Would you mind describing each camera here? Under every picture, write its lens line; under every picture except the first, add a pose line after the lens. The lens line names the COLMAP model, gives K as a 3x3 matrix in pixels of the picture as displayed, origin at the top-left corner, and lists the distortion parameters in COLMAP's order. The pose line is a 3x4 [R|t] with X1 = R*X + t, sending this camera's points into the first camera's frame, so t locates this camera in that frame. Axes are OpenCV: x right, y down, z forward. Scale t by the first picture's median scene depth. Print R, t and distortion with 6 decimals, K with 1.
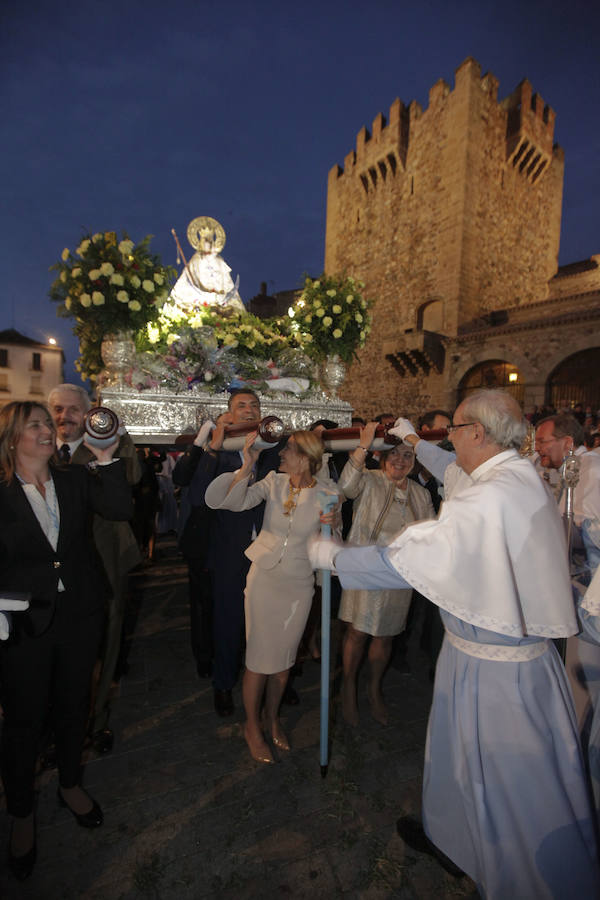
lens RADIAL K [[407.9, 0, 294.3], [0, 407.9, 449.9], [0, 0, 1]] dist [-0.030308, 0.004447]
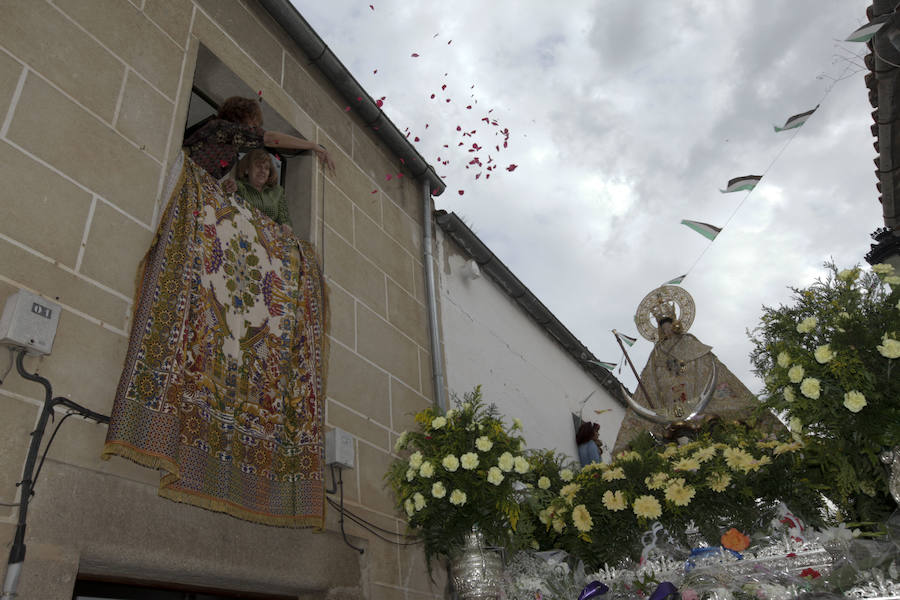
lens RADIAL K [[685.5, 0, 433.9], [0, 685.5, 301.0], [0, 0, 1]] dist [0.013901, 0.029499]
pose [[0.539890, -0.477480, -0.693204, 0.419381], [0.057838, 0.842638, -0.535365, -0.021351], [0.839746, 0.248945, 0.482548, 0.277378]]
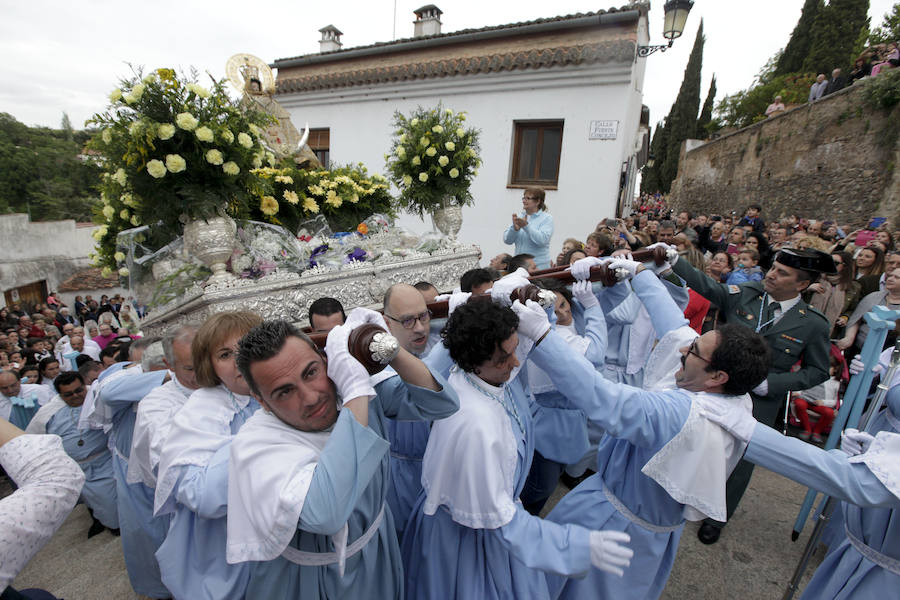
lens RADIAL K [[407.9, 0, 443.2], [0, 407.9, 291.4], [0, 0, 1]] dist [-0.030308, 0.004447]
pose [[0.932073, -0.208496, 0.296257, -0.243084], [0.205541, 0.977770, 0.041457, -0.072547], [-0.298315, 0.022252, 0.954208, 0.155325]]
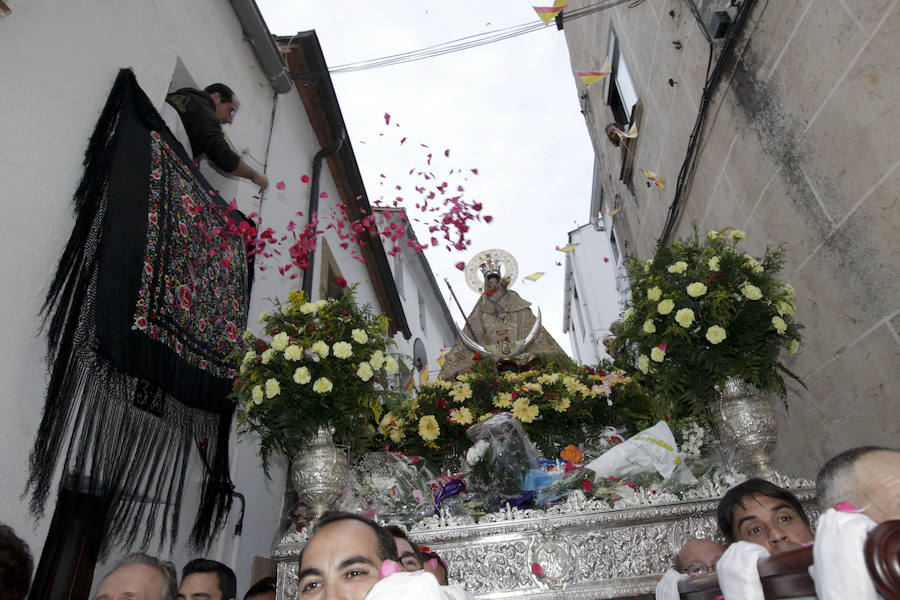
lens RADIAL K [[561.8, 0, 431.8], [0, 561.8, 299.7], [0, 0, 1]] dist [-0.031932, -0.003011]
pose [[0.841557, -0.330255, -0.427449, 0.119889], [0.083710, 0.861502, -0.500806, -0.024360], [0.533642, 0.385675, 0.752649, 0.323966]]
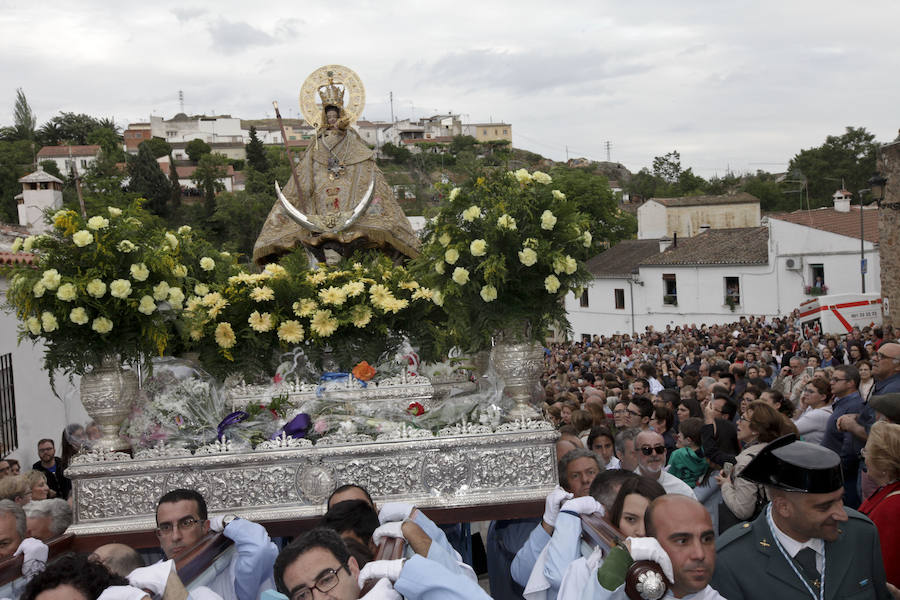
lens RADIAL K [[849.6, 0, 429.7], [0, 849.6, 295.5], [0, 0, 1]] dist [0.052700, 0.000000]
pose [[0.894388, -0.101919, -0.435525, 0.498608], [0.072429, 0.993844, -0.083835, -0.206171], [0.441388, 0.043436, 0.896264, 0.045592]]
